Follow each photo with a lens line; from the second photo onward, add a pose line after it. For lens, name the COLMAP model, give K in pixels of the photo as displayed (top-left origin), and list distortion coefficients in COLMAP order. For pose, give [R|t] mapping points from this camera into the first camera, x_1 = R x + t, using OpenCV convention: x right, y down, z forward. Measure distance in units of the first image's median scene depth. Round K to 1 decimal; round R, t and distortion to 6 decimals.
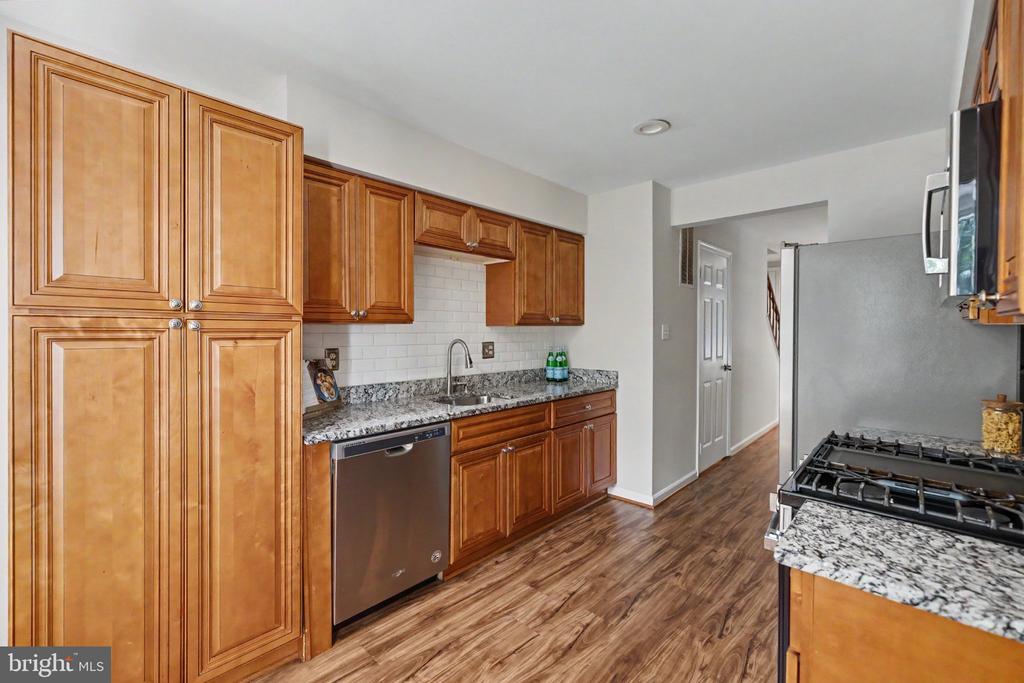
lens RADIAL K [[435.7, 0, 512.6], [0, 435.7, 332.0], [0, 0, 1]] dist [0.000301, 0.000080]
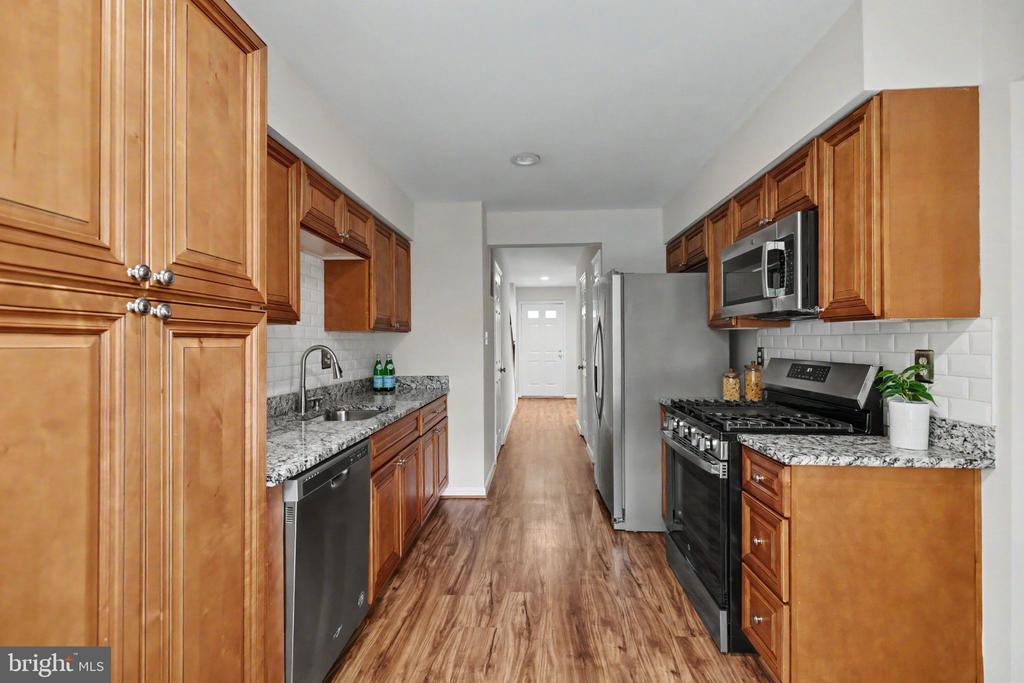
lens RADIAL K [[435.4, 0, 512.9], [0, 435.4, 336.4], [0, 0, 1]] dist [0.000463, 0.000110]
pose [[0.766019, 0.002913, 0.642811, -0.530525], [0.010226, 0.999808, -0.016716, 0.024396], [-0.642736, 0.019379, 0.765842, 0.165389]]
